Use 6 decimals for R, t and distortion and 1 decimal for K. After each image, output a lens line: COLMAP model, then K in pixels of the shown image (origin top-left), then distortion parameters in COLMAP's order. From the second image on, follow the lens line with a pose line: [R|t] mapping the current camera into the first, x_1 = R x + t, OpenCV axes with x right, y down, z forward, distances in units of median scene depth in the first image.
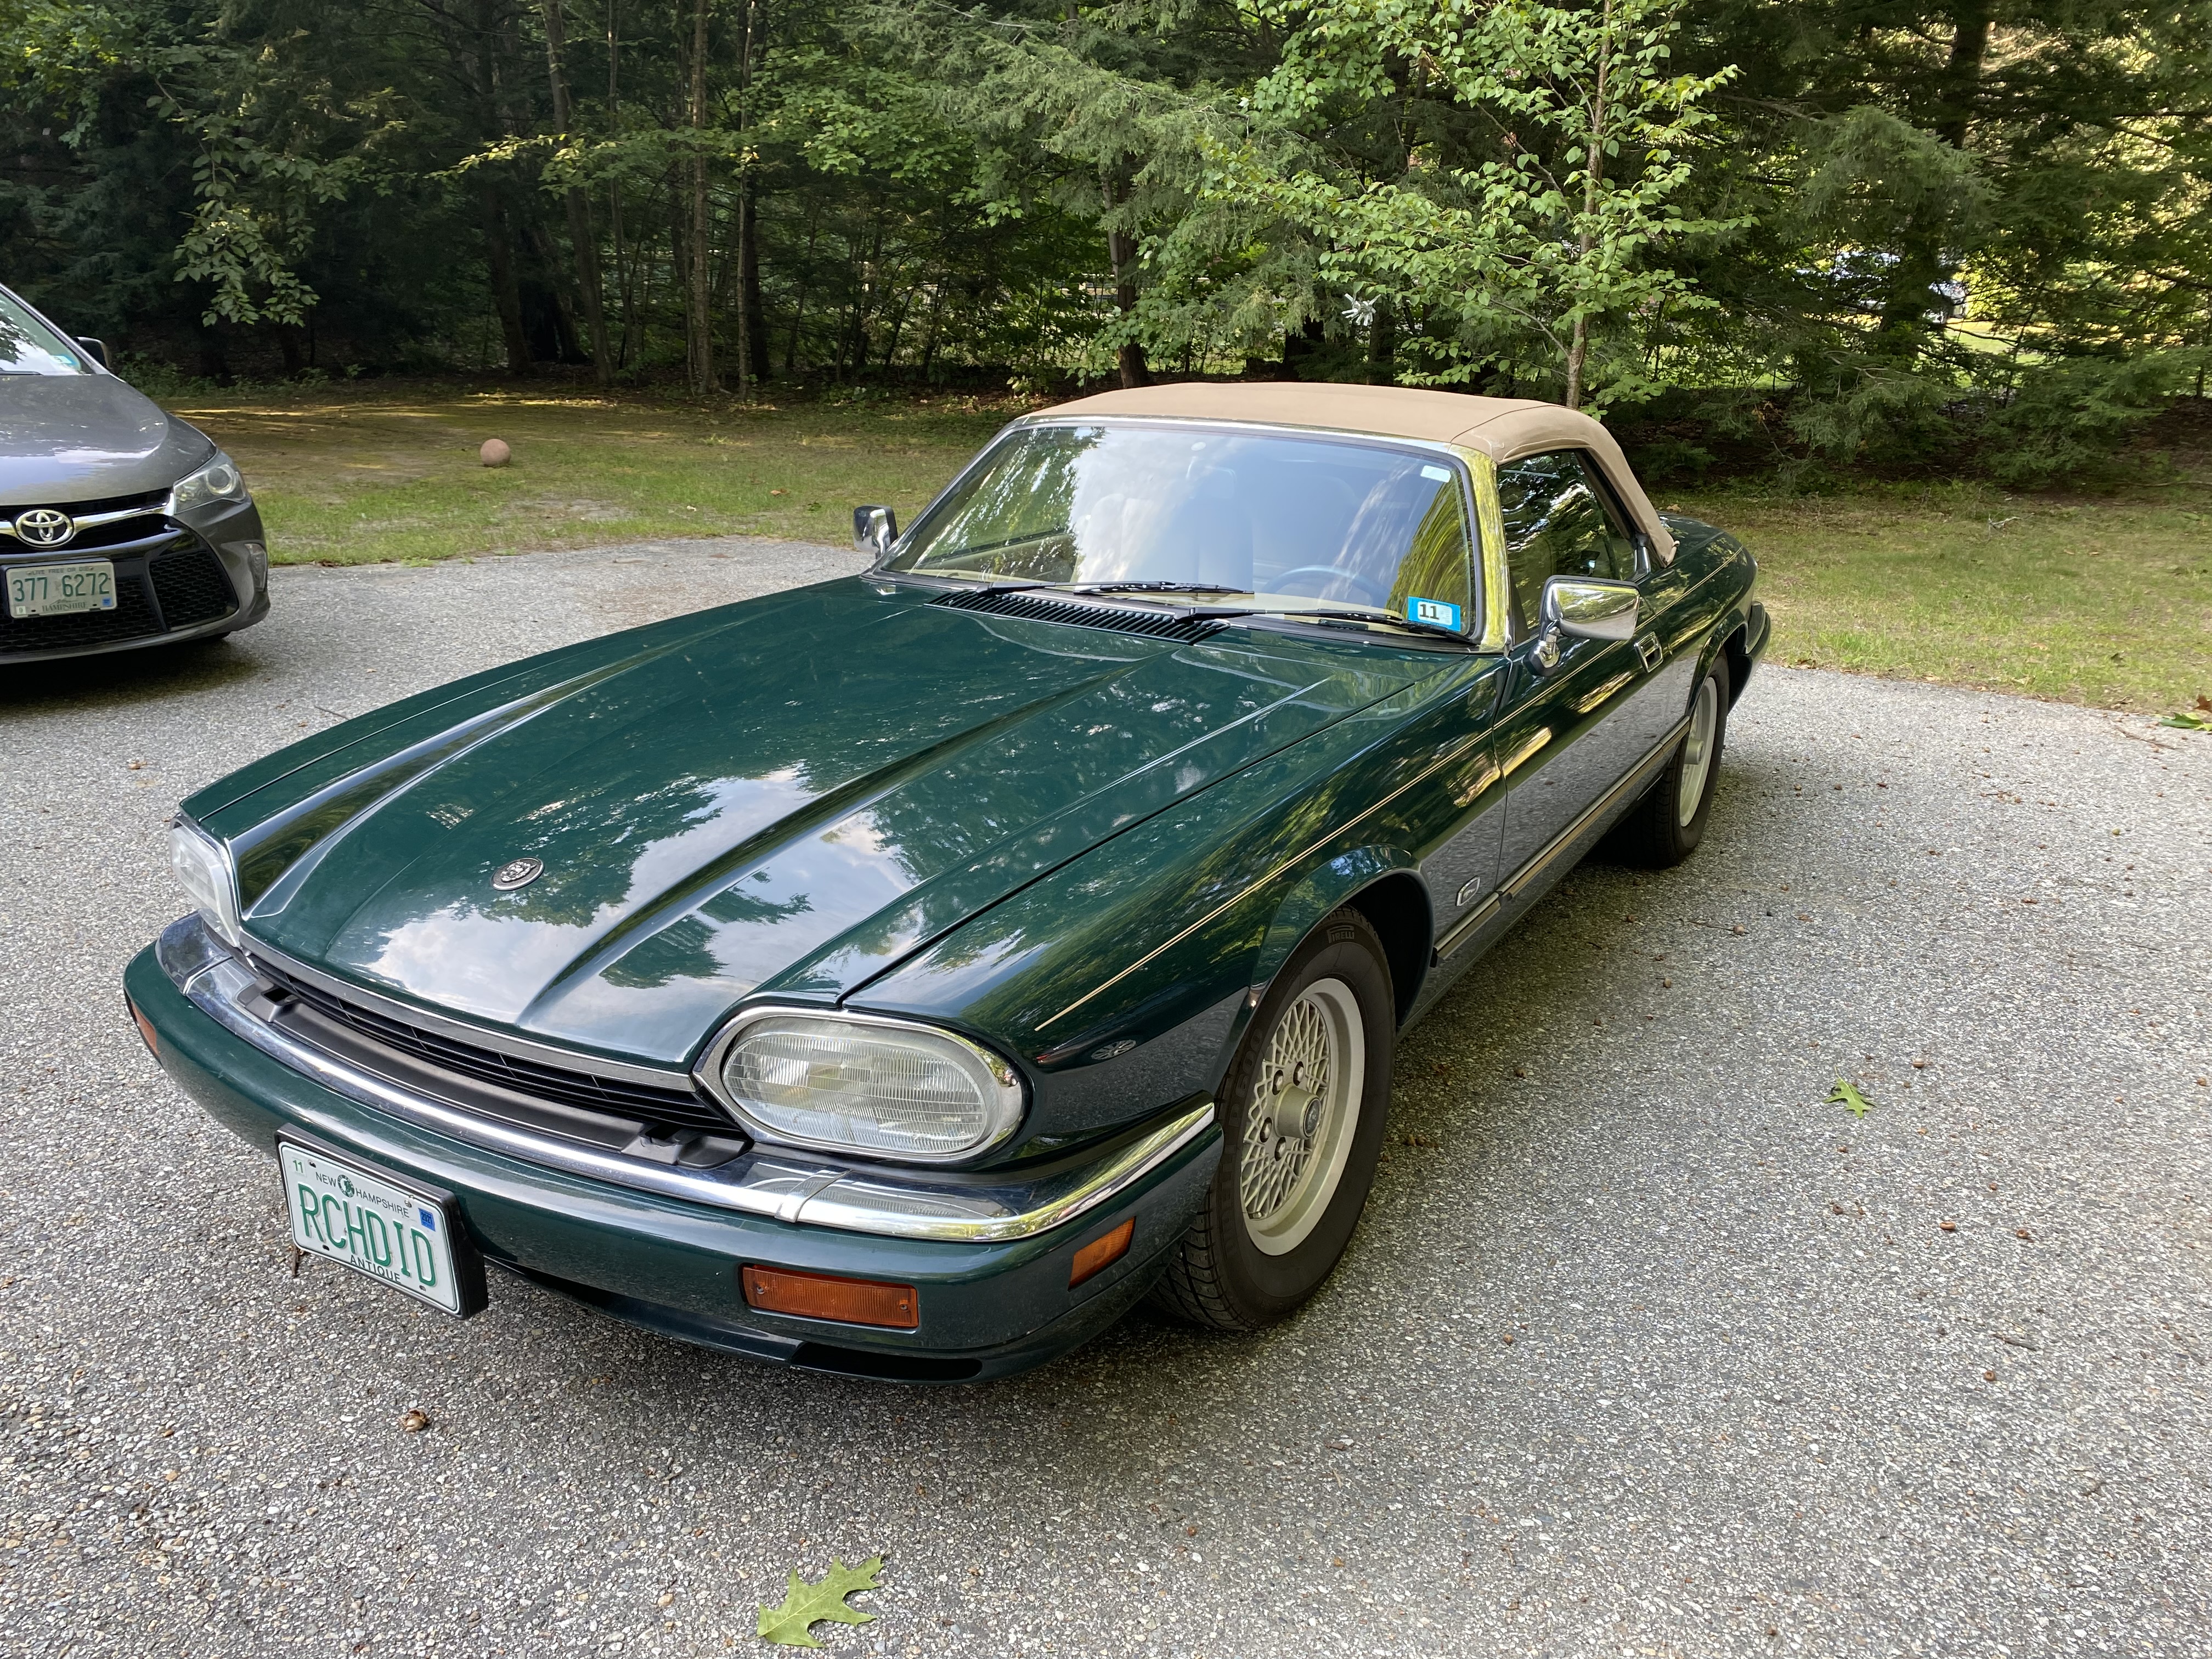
lens RADIAL K [[1679.7, 0, 1106.0], [0, 1679.7, 829.5], [0, 0, 1]] dist [0.012399, -0.004634]
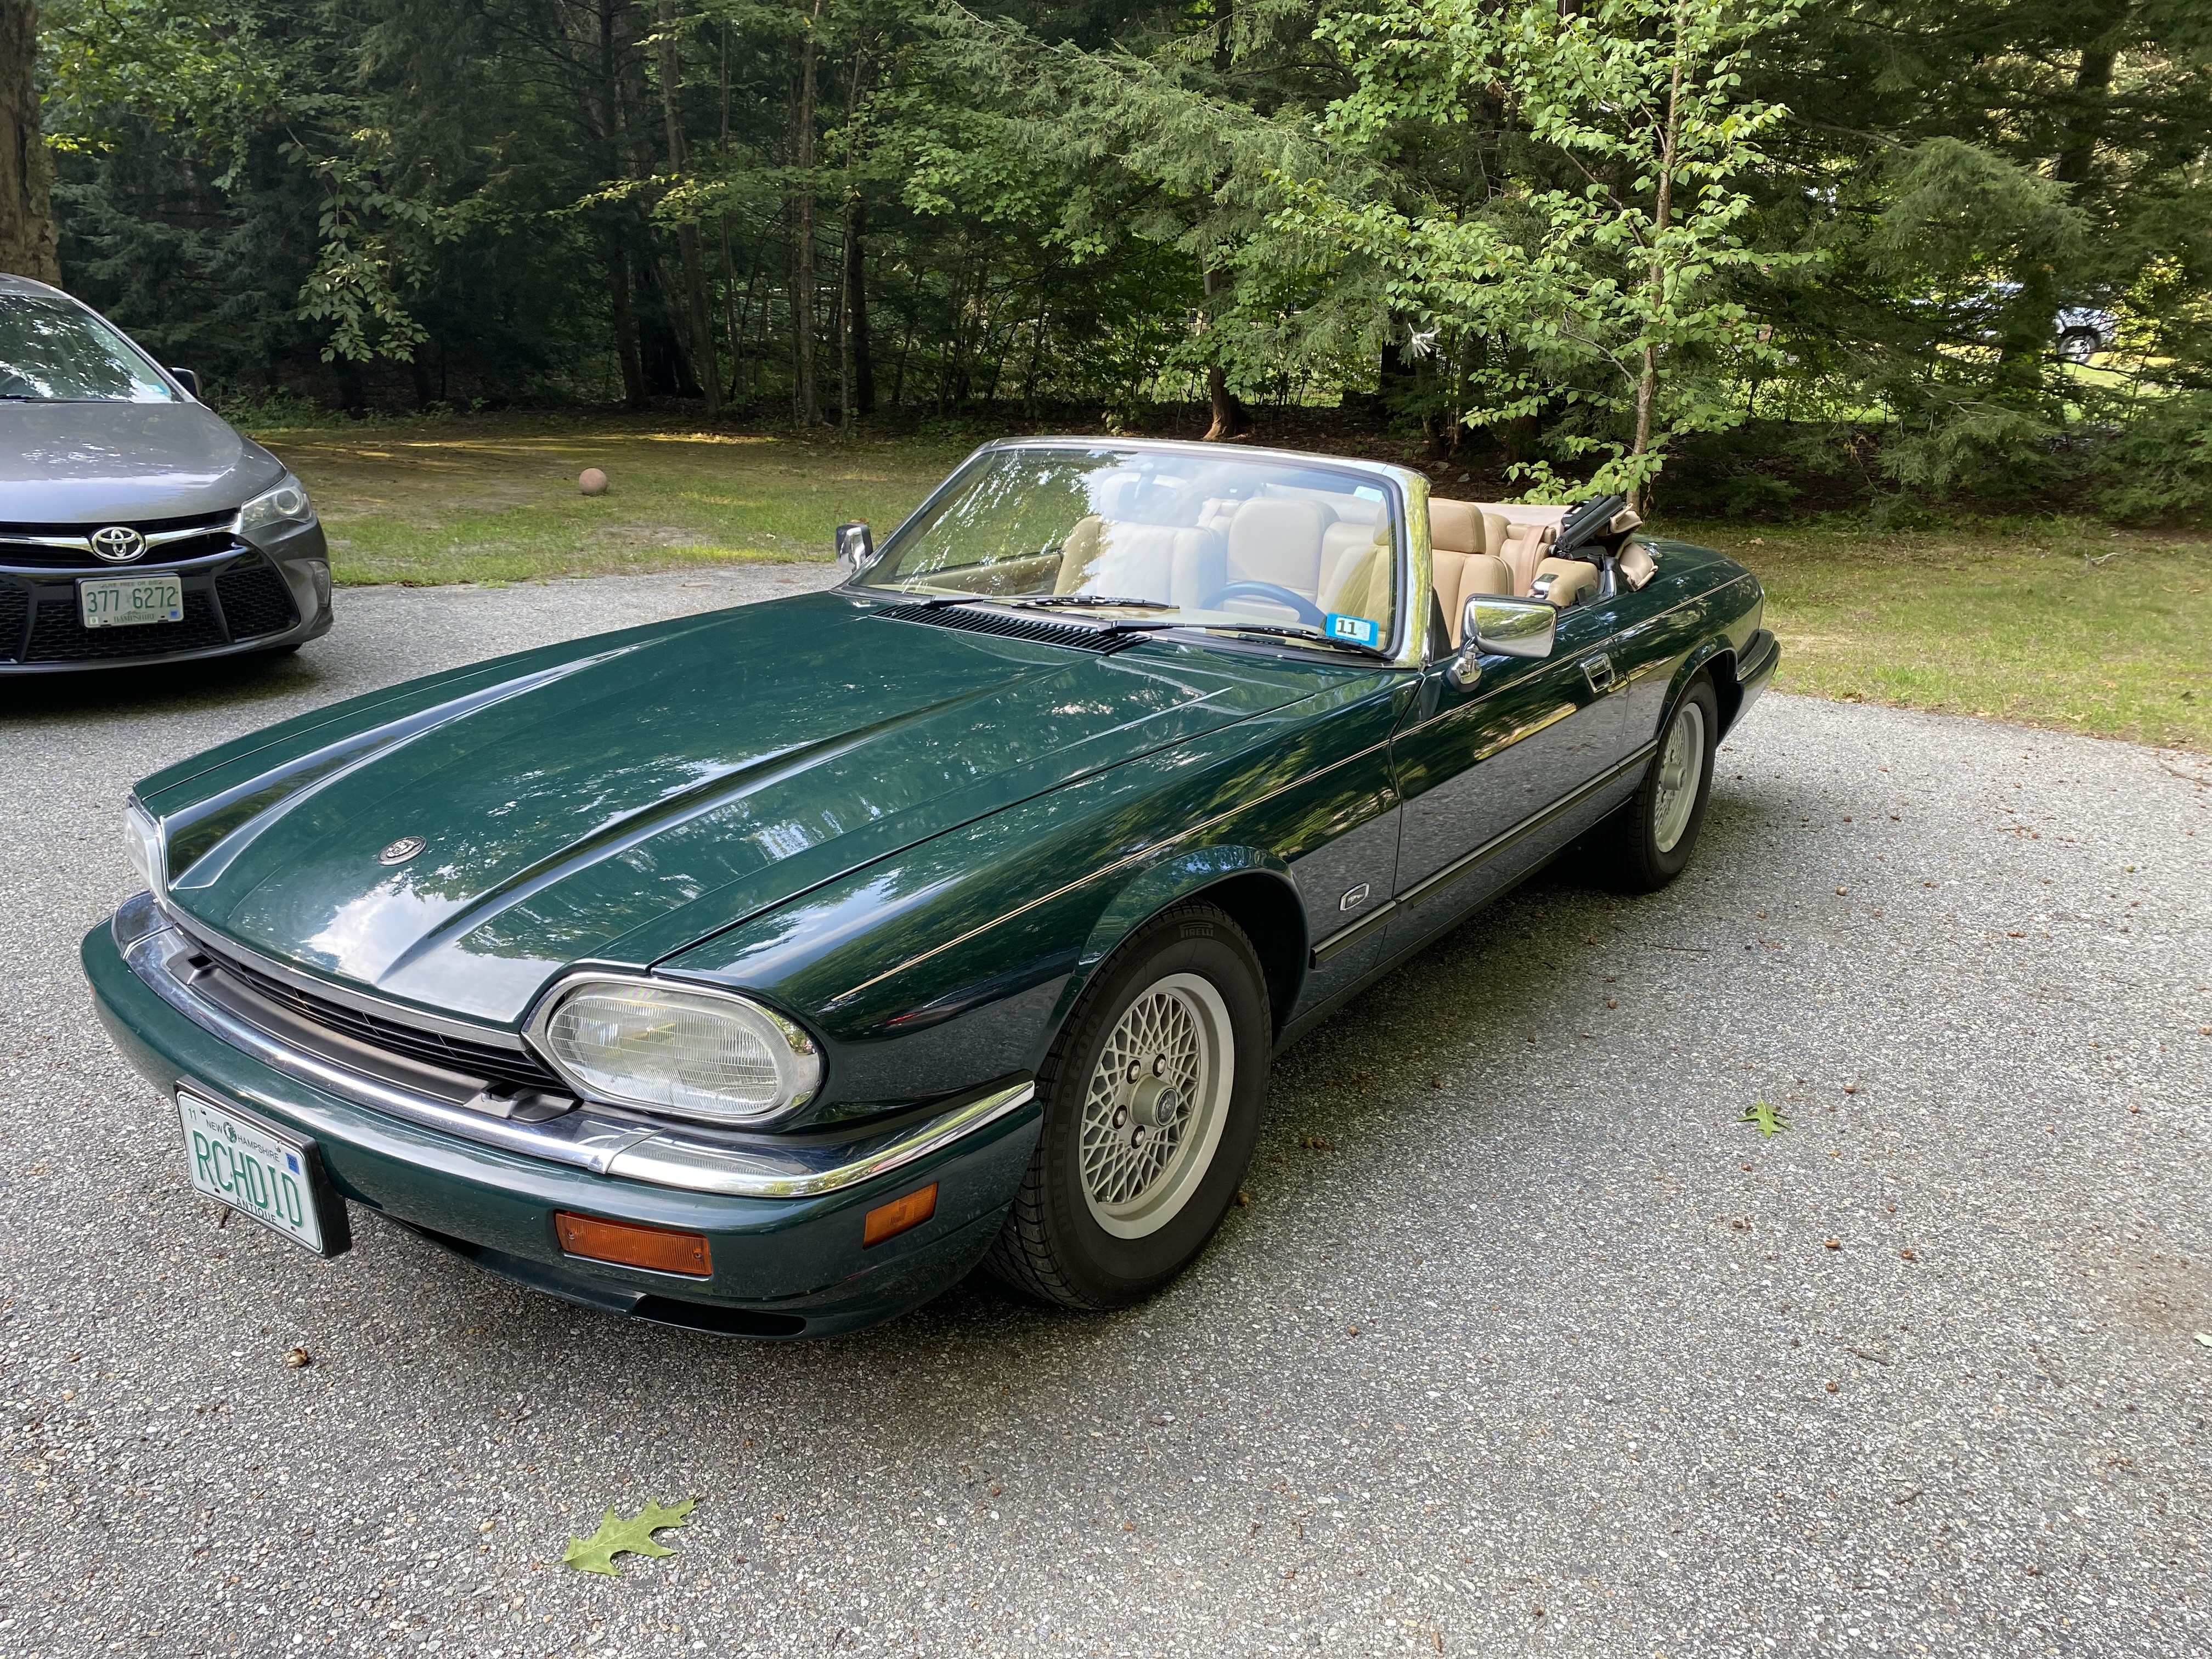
lens RADIAL K [[1693.7, 0, 1106.0], [0, 1693.7, 829.5], [0, 0, 1]] dist [0.017935, -0.011529]
pose [[0.996952, 0.019589, -0.075521, 0.148953], [-0.021247, 0.999549, -0.021214, 0.021600], [0.075072, 0.022754, 0.996918, -0.041944]]
